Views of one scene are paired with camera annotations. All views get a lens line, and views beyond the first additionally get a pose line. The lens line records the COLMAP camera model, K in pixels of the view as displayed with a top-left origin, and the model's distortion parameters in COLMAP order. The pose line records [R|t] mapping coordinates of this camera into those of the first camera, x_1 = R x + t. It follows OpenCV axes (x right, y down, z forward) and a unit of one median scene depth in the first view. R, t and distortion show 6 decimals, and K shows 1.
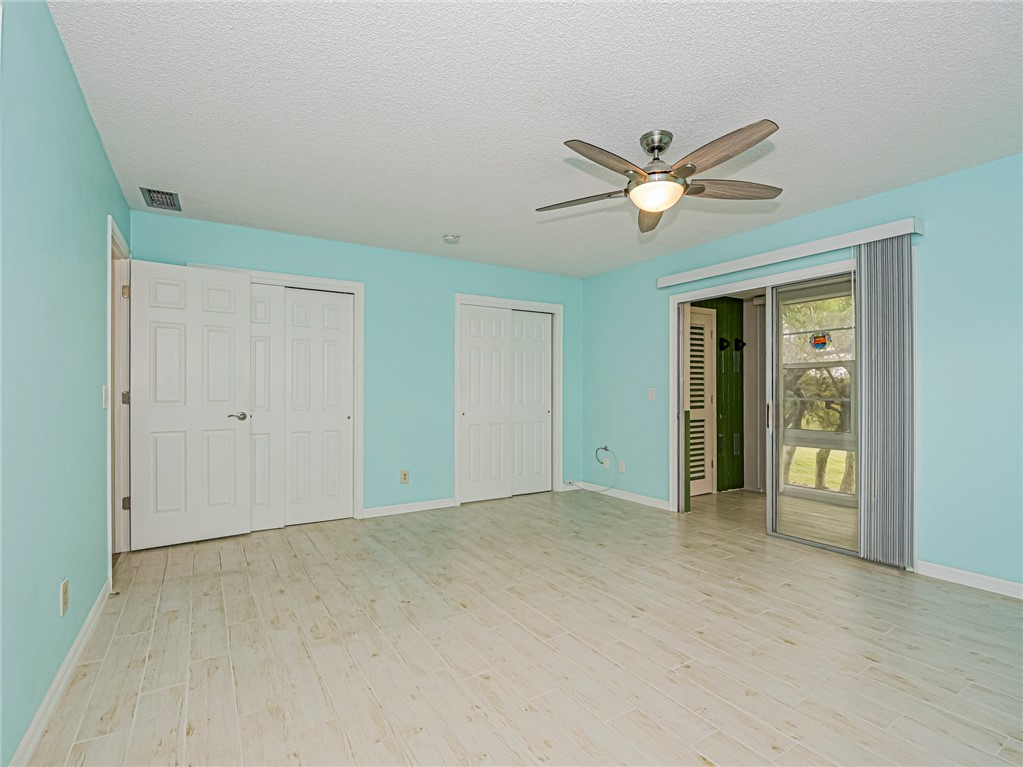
lens RADIAL K [[495.6, 0, 508.1], [0, 495.6, 397.9], [0, 0, 1]] dist [-0.003456, -0.002053]
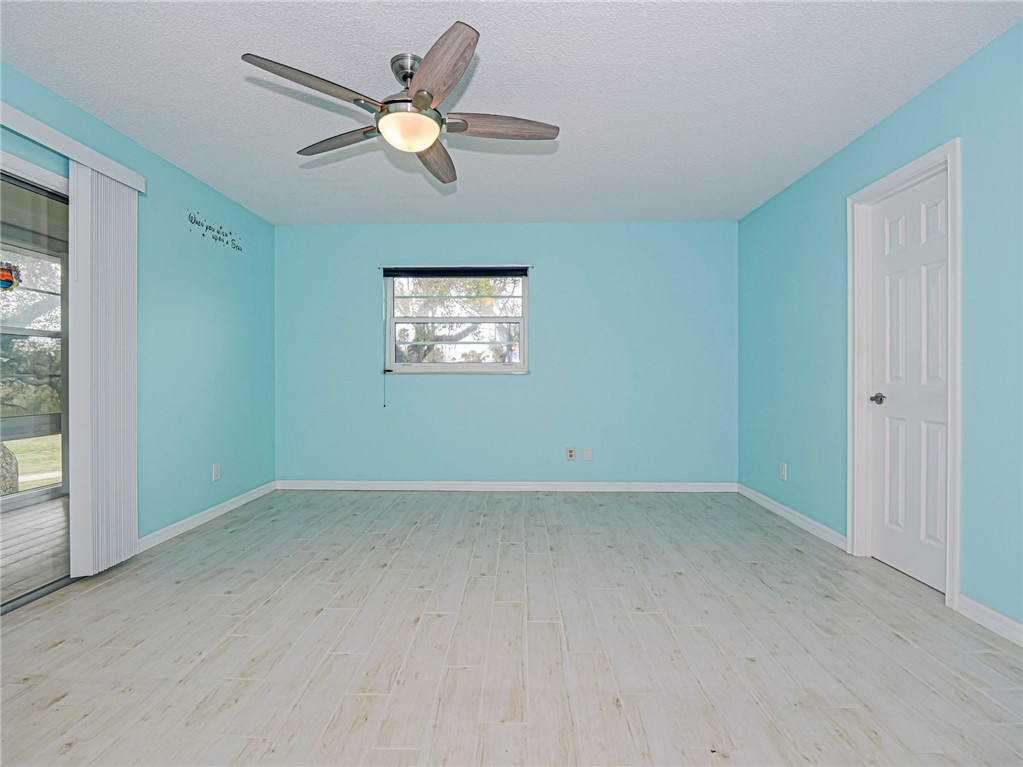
lens RADIAL K [[495.6, 0, 506.9], [0, 495.6, 378.9], [0, 0, 1]] dist [-0.003456, -0.002053]
pose [[-0.838185, -0.004540, 0.545368, -0.278314], [0.004625, 0.999870, 0.015432, 0.007225], [-0.545367, 0.015457, -0.838055, 1.434919]]
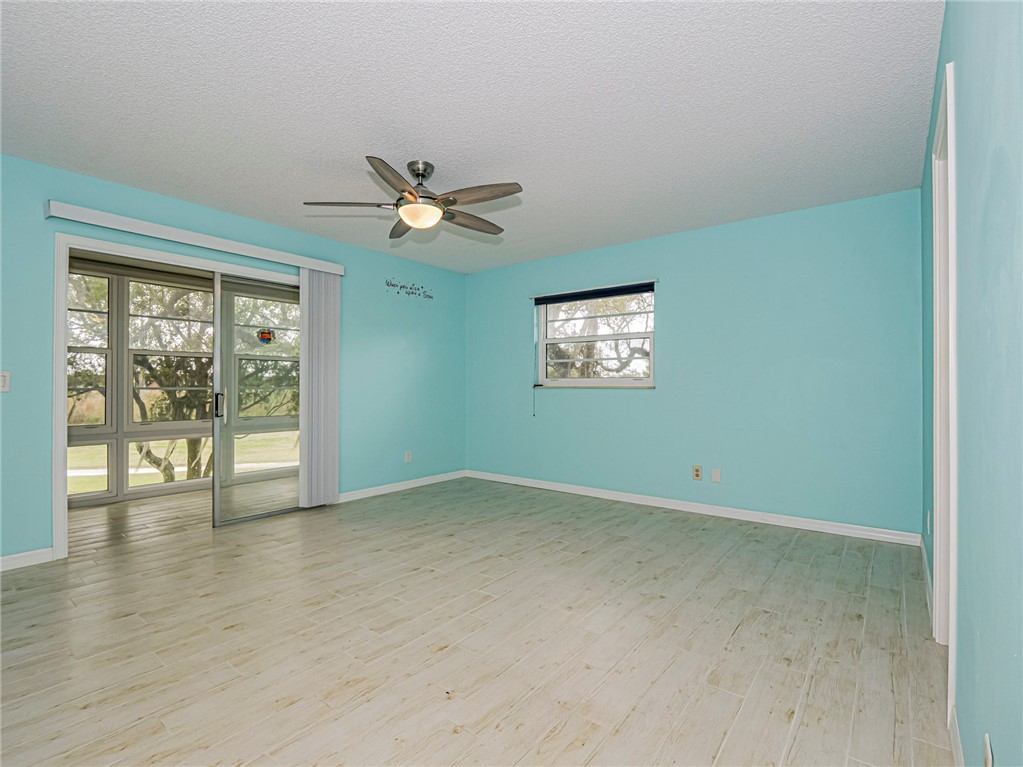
lens RADIAL K [[495.6, 0, 506.8], [0, 495.6, 386.6], [0, 0, 1]] dist [-0.003456, -0.002053]
pose [[-0.342215, -0.002122, 0.939619, -0.785503], [0.006640, 0.999967, 0.004677, -0.000581], [-0.939598, 0.007840, -0.342189, 1.062719]]
